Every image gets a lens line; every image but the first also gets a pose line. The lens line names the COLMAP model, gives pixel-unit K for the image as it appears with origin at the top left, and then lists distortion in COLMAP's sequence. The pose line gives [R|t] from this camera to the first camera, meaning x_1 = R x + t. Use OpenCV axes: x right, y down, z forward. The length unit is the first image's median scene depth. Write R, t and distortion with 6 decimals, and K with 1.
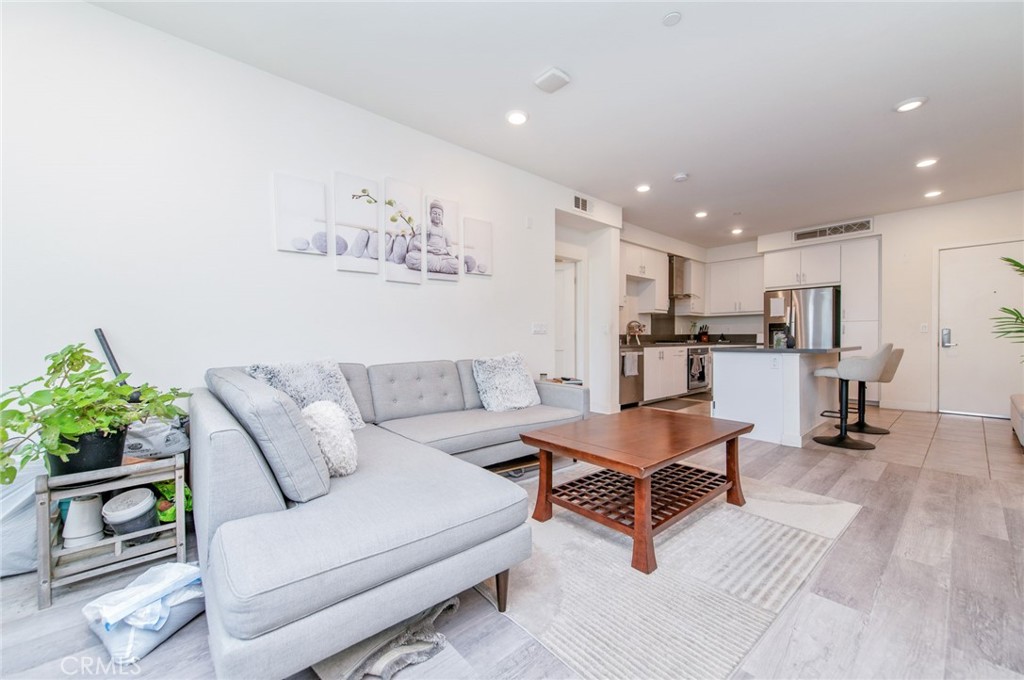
lens RADIAL K [[399.0, 0, 514.7], [0, 399.0, 339.0], [0, 0, 1]] dist [0.015891, -0.004892]
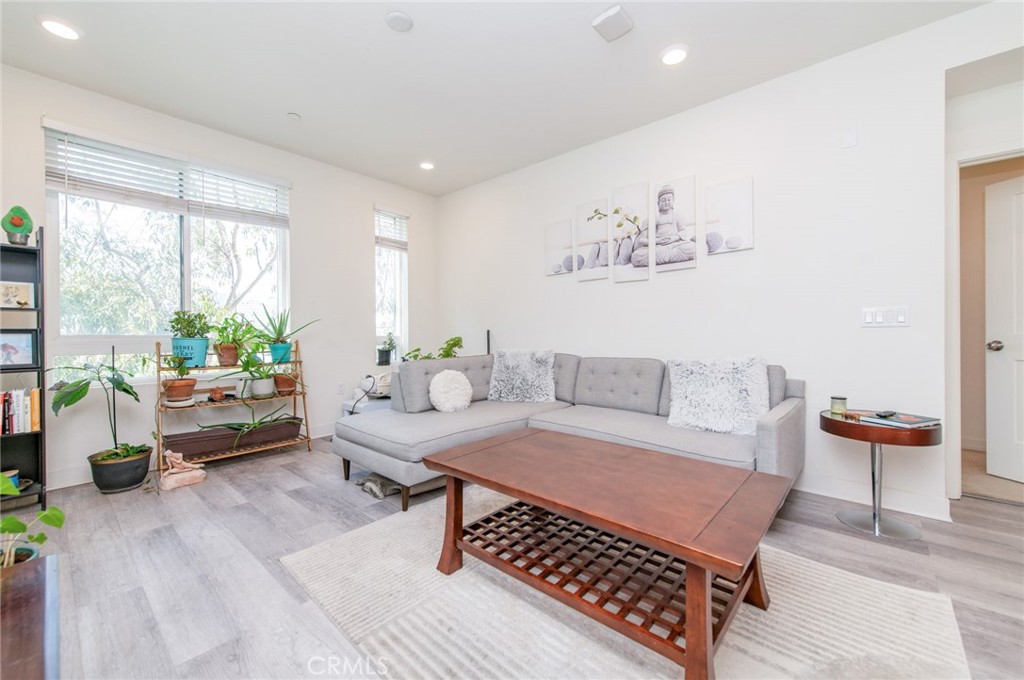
lens RADIAL K [[399.0, 0, 516.0], [0, 399.0, 338.2], [0, 0, 1]] dist [0.015891, -0.004892]
pose [[0.129351, 0.014715, -0.991490, 0.668481], [0.000108, 0.999890, 0.014854, -0.007424], [0.991599, -0.002029, 0.129335, 0.523603]]
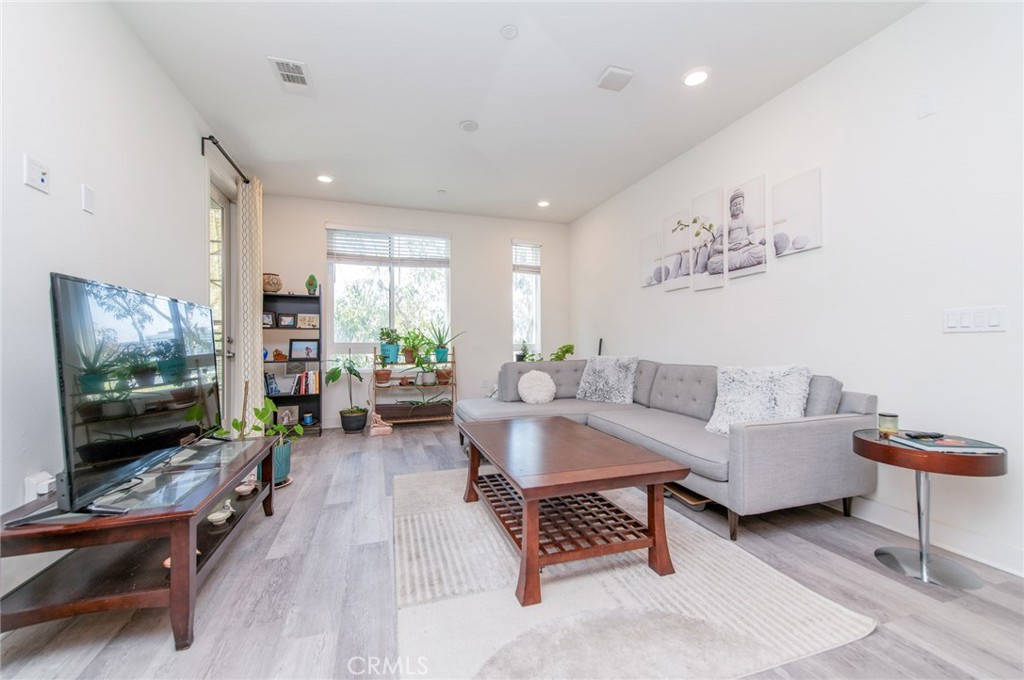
lens RADIAL K [[399.0, 0, 516.0], [0, 399.0, 342.4], [0, 0, 1]] dist [0.015891, -0.004892]
pose [[-0.382660, 0.002850, -0.923885, 0.814926], [0.001405, 0.999996, 0.002503, -0.004924], [0.923888, -0.000340, -0.382663, 0.866348]]
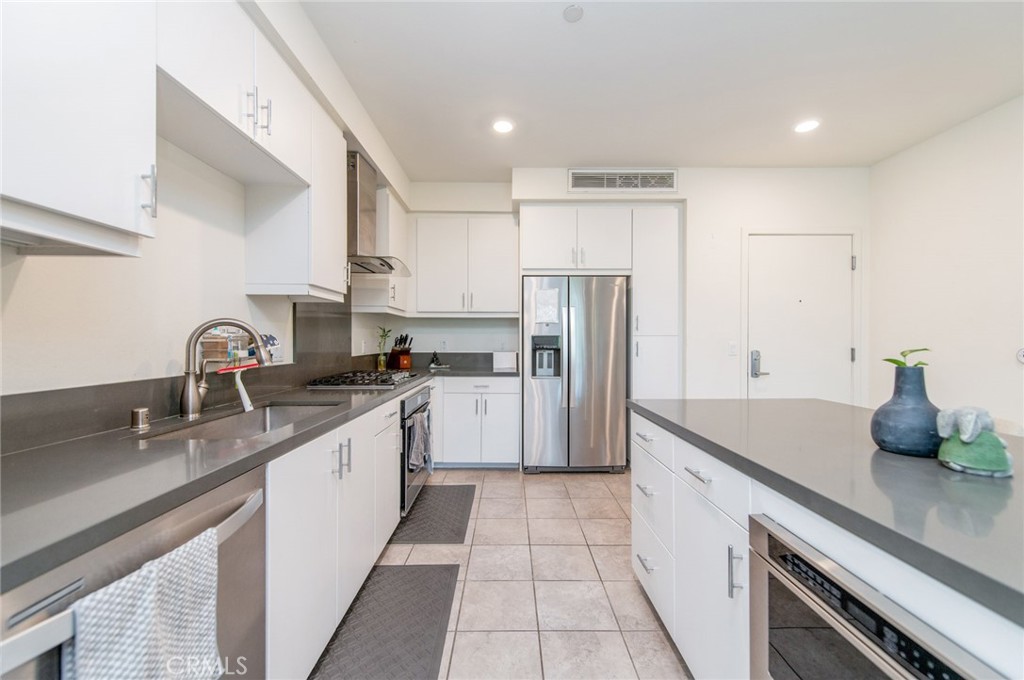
lens RADIAL K [[399.0, 0, 513.5], [0, 399.0, 338.9], [0, 0, 1]] dist [0.015891, -0.004892]
pose [[0.655573, 0.005464, 0.755112, 0.422868], [0.001301, 0.999964, -0.008365, -0.057588], [-0.755131, 0.006466, 0.655542, 1.297186]]
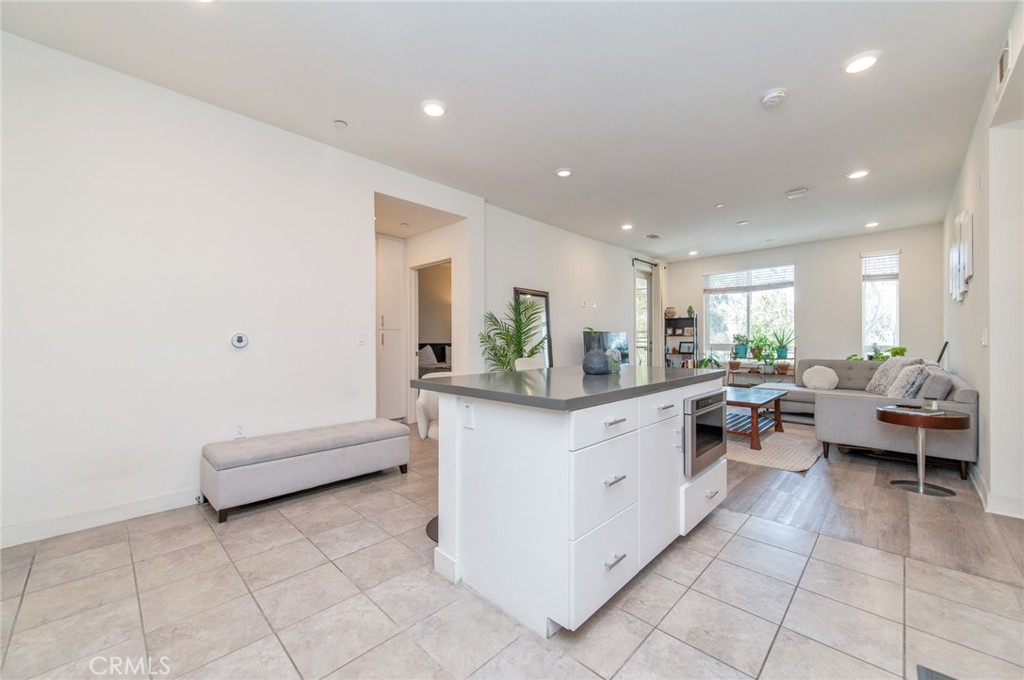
lens RADIAL K [[399.0, 0, 511.4], [0, 399.0, 340.8], [0, 0, 1]] dist [0.015891, -0.004892]
pose [[-0.997395, 0.004991, -0.071967, 1.055487], [0.004662, 0.999978, 0.004741, -0.033142], [0.071989, 0.004393, -0.997396, 1.943750]]
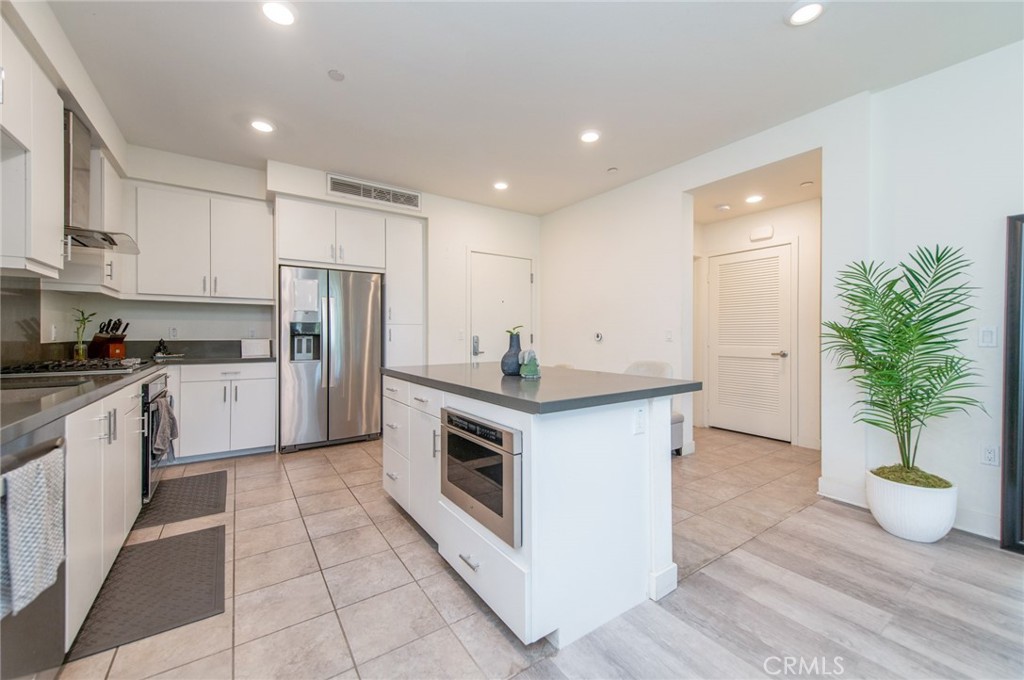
lens RADIAL K [[399.0, 0, 515.5], [0, 399.0, 336.1], [0, 0, 1]] dist [0.015891, -0.004892]
pose [[0.118565, -0.001356, 0.992945, 0.215900], [0.003179, 0.999994, 0.000986, -0.036337], [-0.992941, 0.003040, 0.118568, 1.193751]]
